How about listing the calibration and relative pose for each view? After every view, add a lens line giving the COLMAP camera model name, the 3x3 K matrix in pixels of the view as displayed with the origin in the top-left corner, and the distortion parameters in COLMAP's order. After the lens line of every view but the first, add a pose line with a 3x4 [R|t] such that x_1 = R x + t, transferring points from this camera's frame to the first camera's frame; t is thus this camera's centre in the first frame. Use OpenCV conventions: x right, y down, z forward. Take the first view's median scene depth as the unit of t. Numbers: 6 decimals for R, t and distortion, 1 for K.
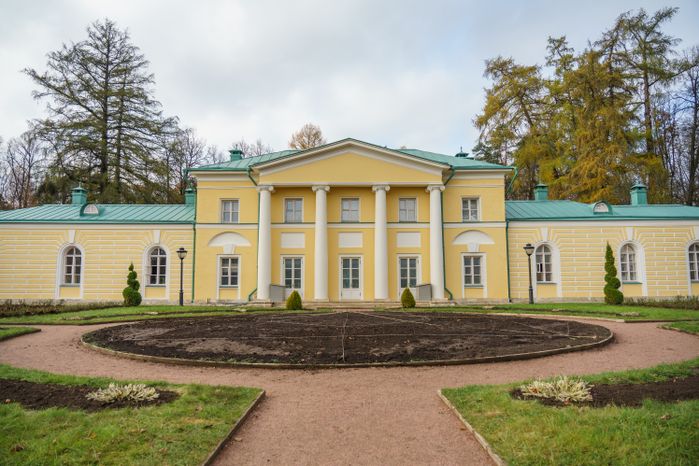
lens RADIAL K [[481.4, 0, 349.5], [0, 481.4, 233.0], [0, 0, 1]] dist [-0.002167, 0.001889]
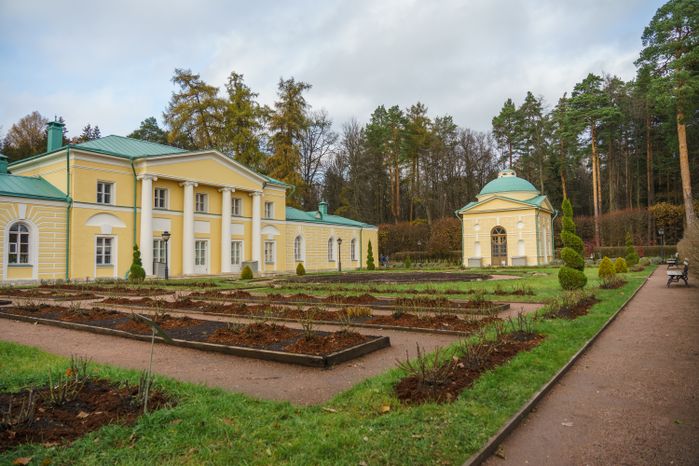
lens RADIAL K [[481.4, 0, 349.5], [0, 481.4, 233.0], [0, 0, 1]] dist [-0.002167, 0.001889]
pose [[0.566963, 0.041888, 0.822677, -0.810396], [-0.076448, 0.997072, 0.001918, -0.001487], [-0.820188, -0.063980, 0.568506, -0.036852]]
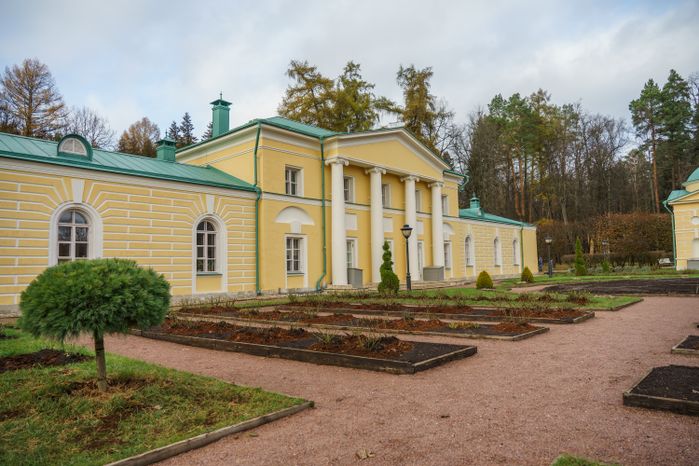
lens RADIAL K [[474.0, 0, 349.5], [0, 474.0, 233.0], [0, 0, 1]] dist [-0.002990, 0.000884]
pose [[0.658711, 0.042333, 0.751204, -0.798589], [-0.056977, 0.998356, -0.006299, 0.042470], [-0.750236, -0.038652, 0.660040, 0.387958]]
